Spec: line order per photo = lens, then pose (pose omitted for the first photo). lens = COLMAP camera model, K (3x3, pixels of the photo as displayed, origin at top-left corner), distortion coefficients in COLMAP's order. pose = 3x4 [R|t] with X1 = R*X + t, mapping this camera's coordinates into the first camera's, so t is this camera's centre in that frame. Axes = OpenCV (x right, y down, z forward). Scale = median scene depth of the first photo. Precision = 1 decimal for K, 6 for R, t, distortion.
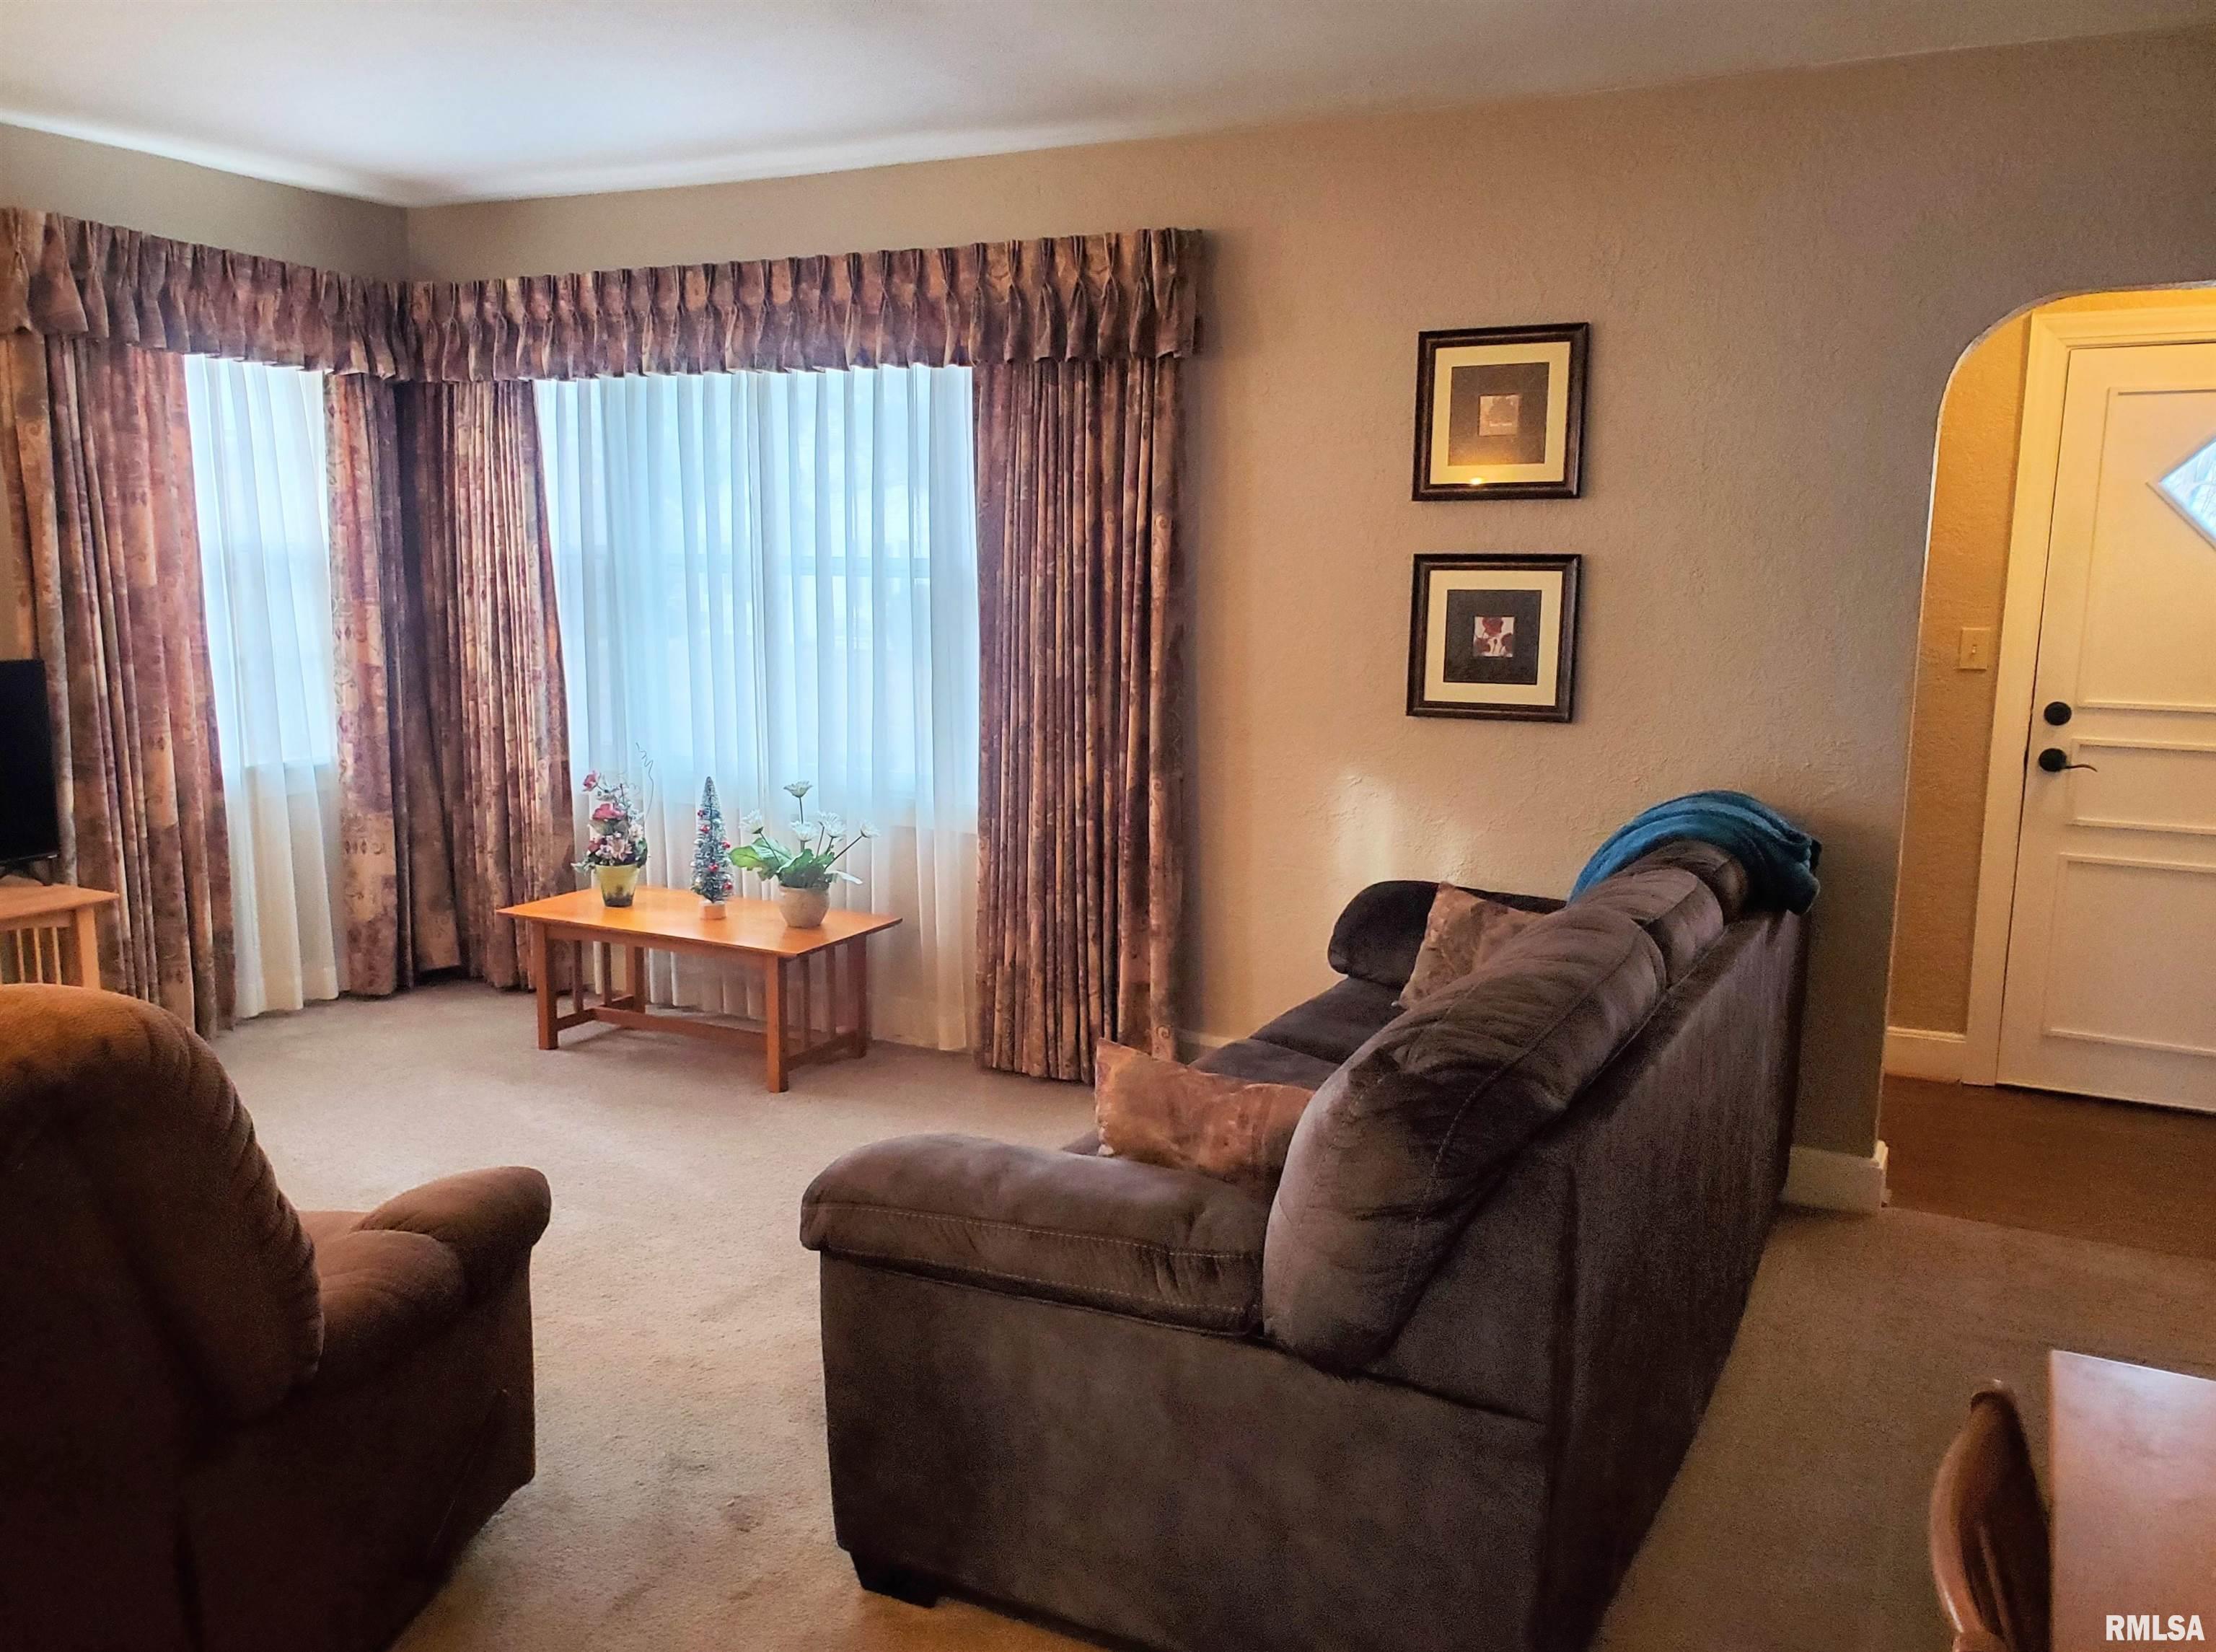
lens RADIAL K [[1675.2, 0, 1108.0], [0, 1675.2, 826.0], [0, 0, 1]] dist [-0.000387, 0.003104]
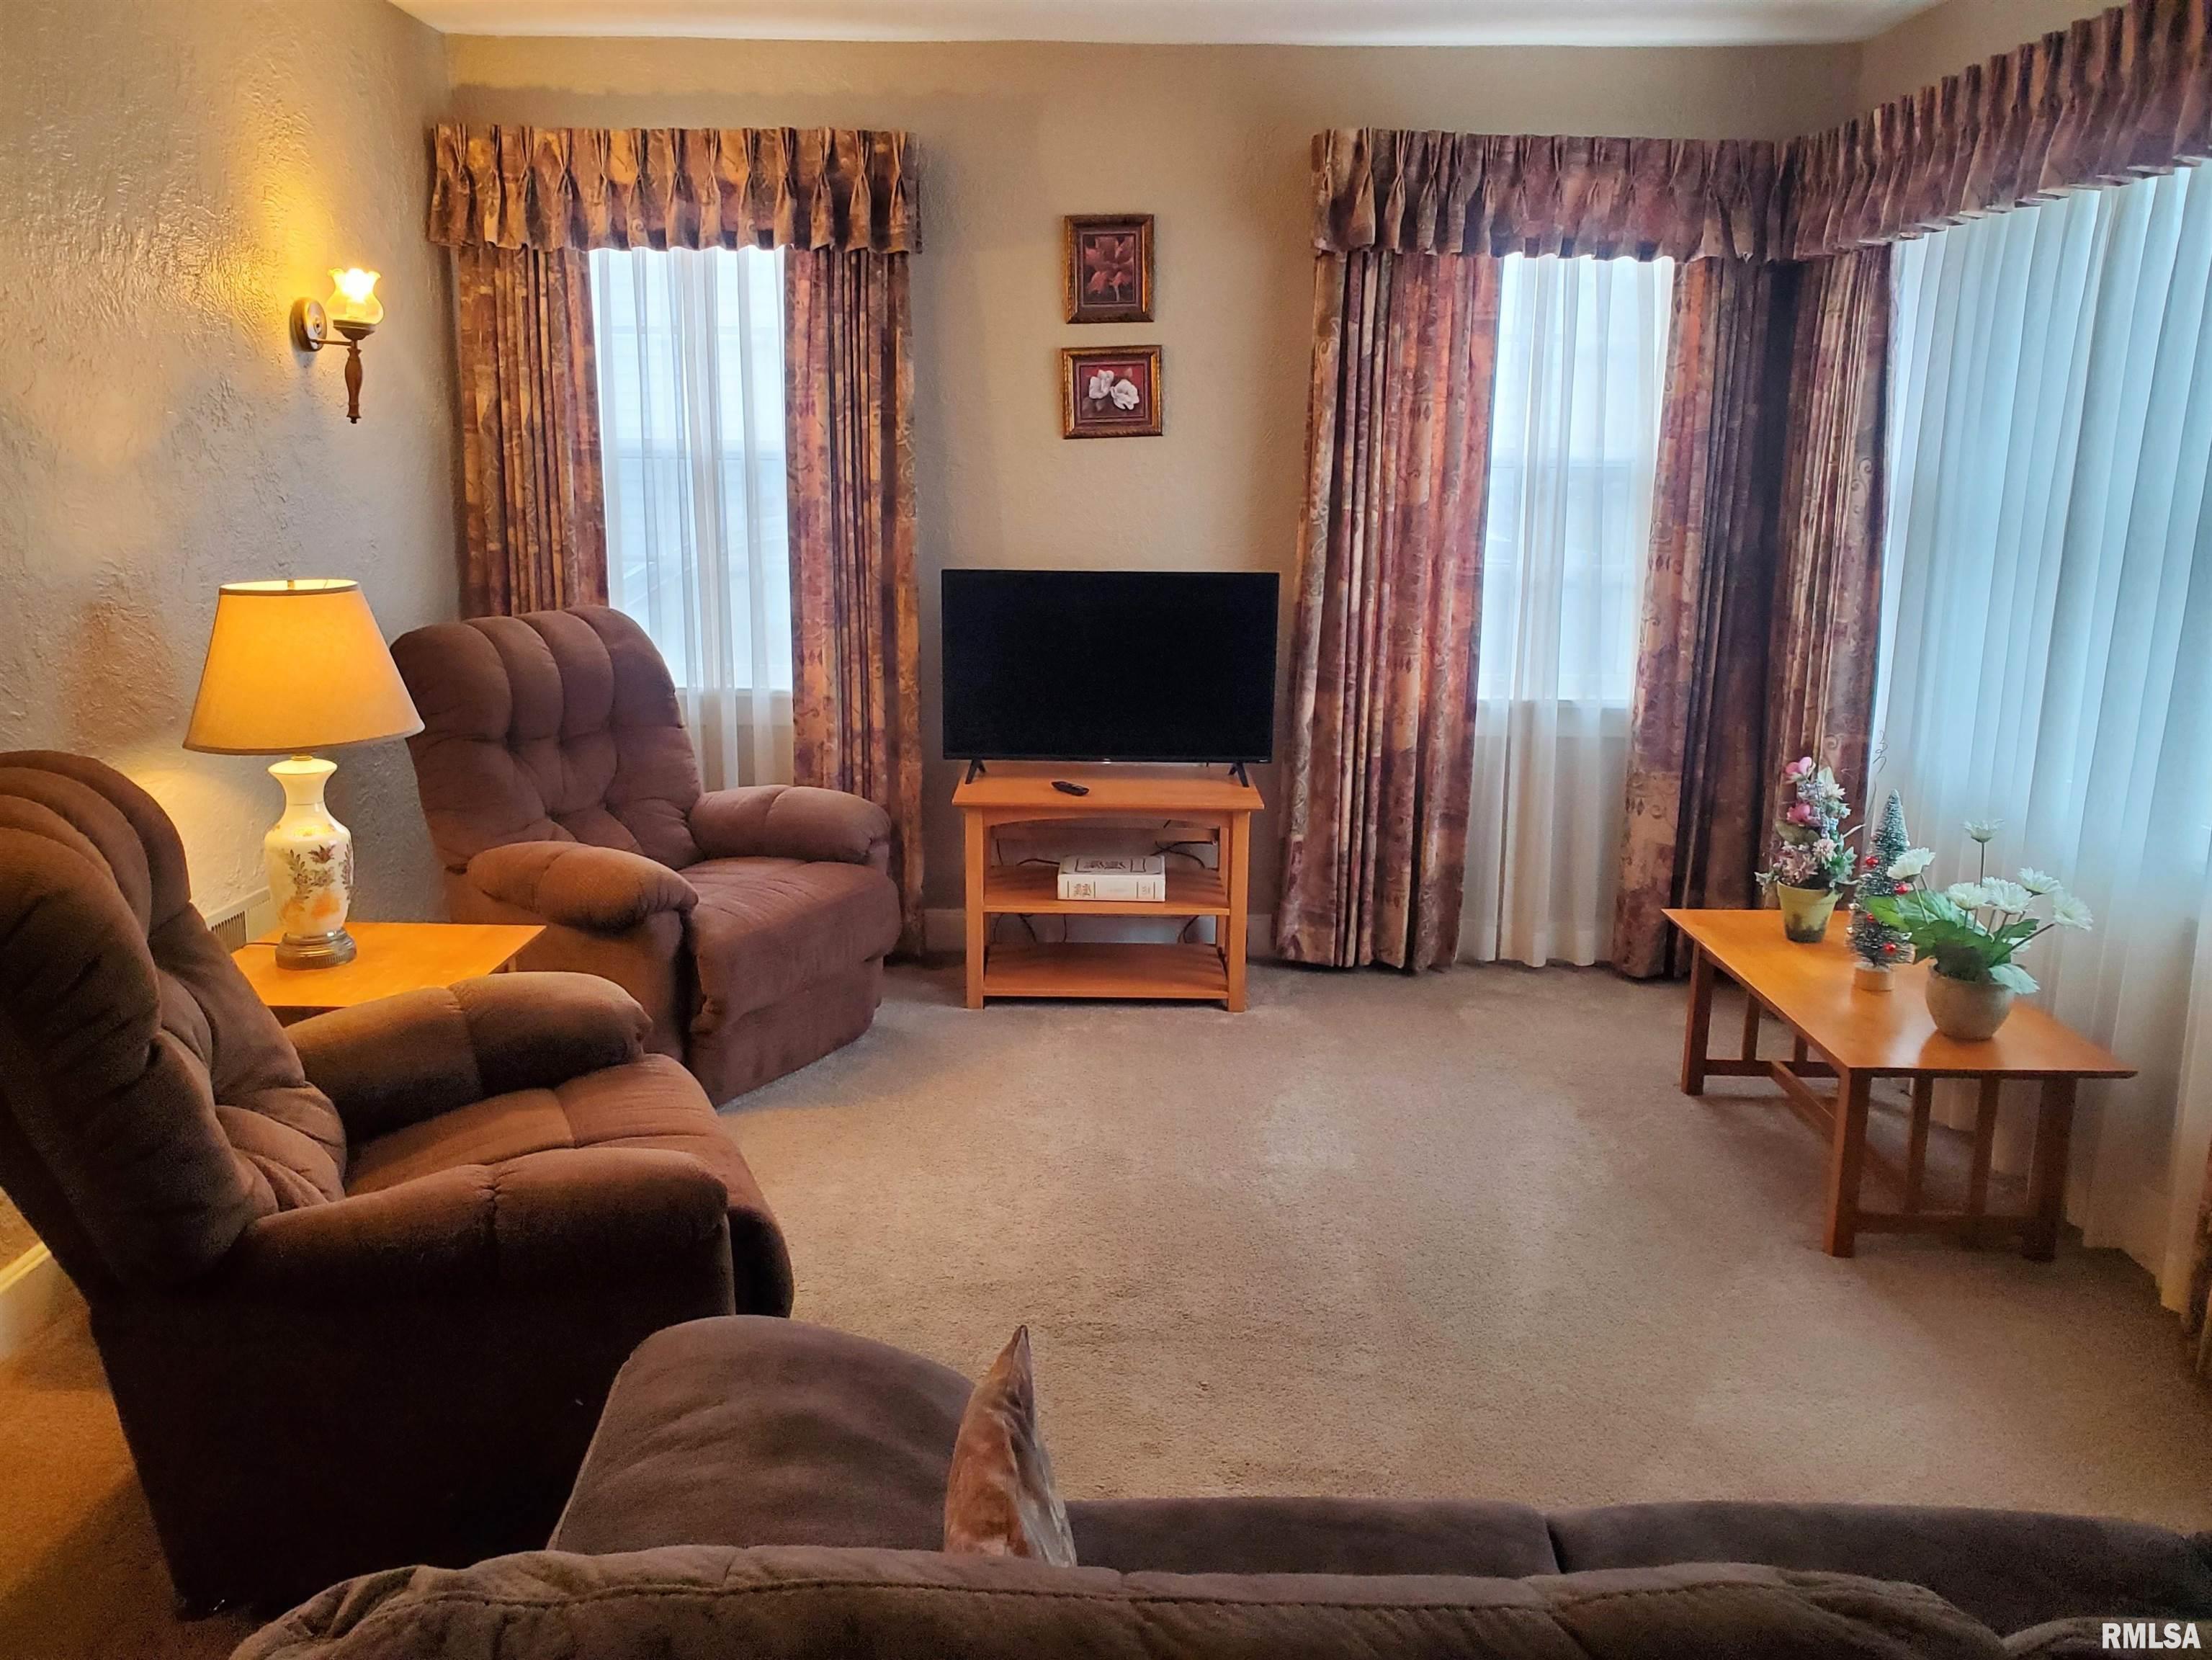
lens RADIAL K [[1659.6, 0, 1106.0], [0, 1659.6, 830.0], [0, 0, 1]] dist [0.002110, -0.065801]
pose [[0.433569, 0.183478, -0.882244, 0.234606], [-0.145734, 0.980440, 0.132280, -0.057510], [0.889258, 0.071220, 0.451827, 0.408297]]
